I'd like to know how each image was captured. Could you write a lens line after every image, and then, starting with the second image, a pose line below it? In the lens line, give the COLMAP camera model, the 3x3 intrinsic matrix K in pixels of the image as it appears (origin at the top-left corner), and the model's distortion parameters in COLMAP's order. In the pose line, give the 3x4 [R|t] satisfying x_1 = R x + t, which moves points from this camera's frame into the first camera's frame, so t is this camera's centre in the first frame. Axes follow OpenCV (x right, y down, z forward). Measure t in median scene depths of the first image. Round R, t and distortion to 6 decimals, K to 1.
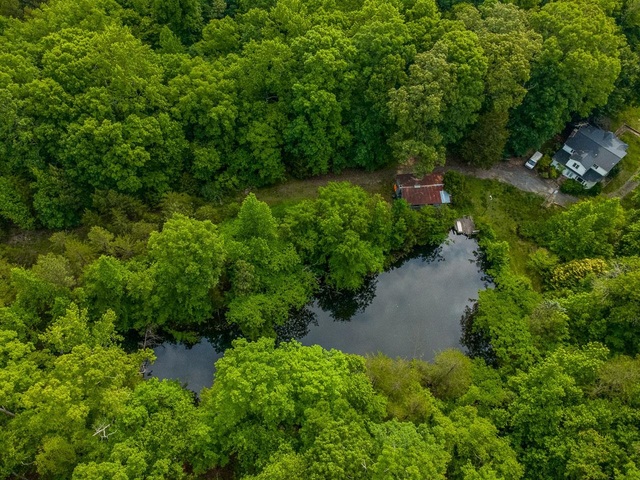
lens RADIAL K [[449.8, 0, 320.0], [0, 449.8, 240.0], [0, 0, 1]] dist [0.005749, -0.000857]
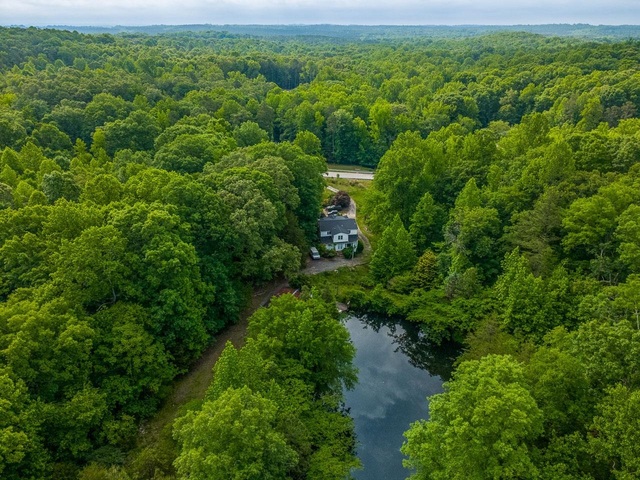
lens RADIAL K [[449.8, 0, 320.0], [0, 449.8, 240.0], [0, 0, 1]] dist [0.005749, -0.000857]
pose [[0.520784, -0.375230, 0.766803, -0.495159], [0.736266, 0.652045, -0.180970, 0.029122], [-0.432084, 0.658817, 0.615844, 0.302803]]
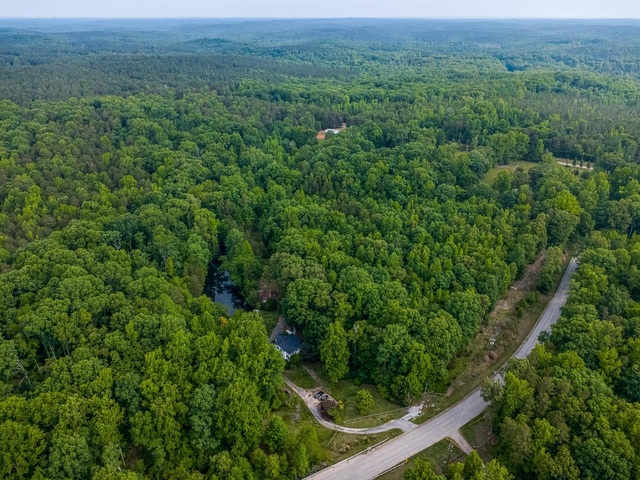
lens RADIAL K [[460.4, 0, 320.0], [0, 460.4, 240.0], [0, 0, 1]] dist [0.006595, -0.001226]
pose [[0.030828, 0.427241, -0.903612, 2.761220], [-0.862589, 0.468099, 0.191895, -1.134170], [0.504965, 0.773530, 0.382964, -0.118424]]
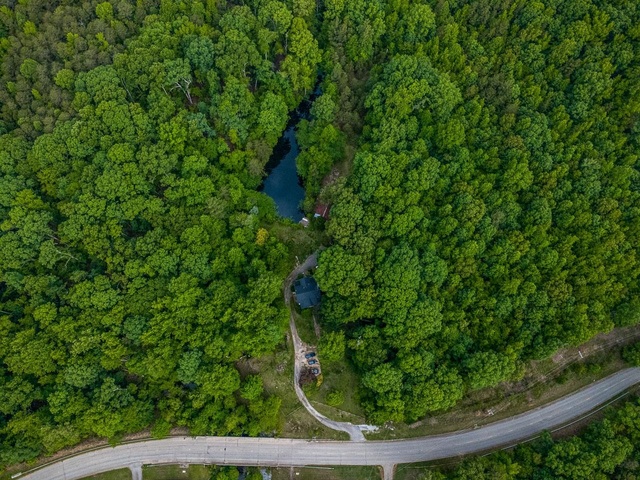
lens RADIAL K [[449.8, 0, 320.0], [0, 449.8, 240.0], [0, 0, 1]] dist [0.005749, -0.000857]
pose [[-0.452807, 0.843687, -0.288371, 1.157898], [-0.779143, -0.217181, 0.588021, -1.656816], [0.433477, 0.490943, 0.755694, -0.755026]]
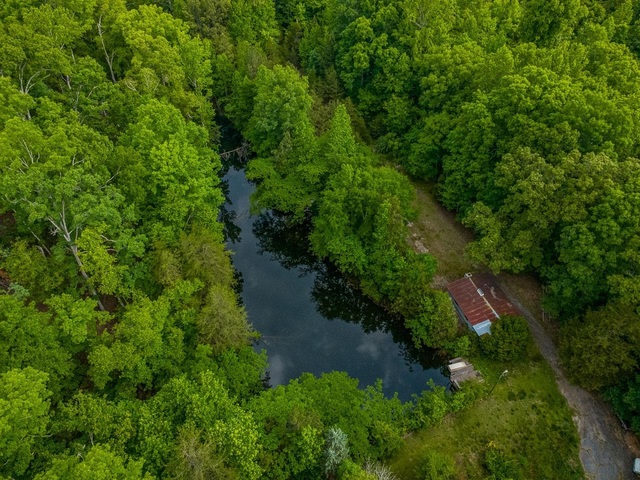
lens RADIAL K [[449.8, 0, 320.0], [0, 449.8, 240.0], [0, 0, 1]] dist [0.005749, -0.000857]
pose [[0.238249, 0.705220, -0.667759, 0.664540], [-0.840271, 0.494455, 0.222394, -0.116636], [0.487013, 0.508113, 0.710379, 0.316728]]
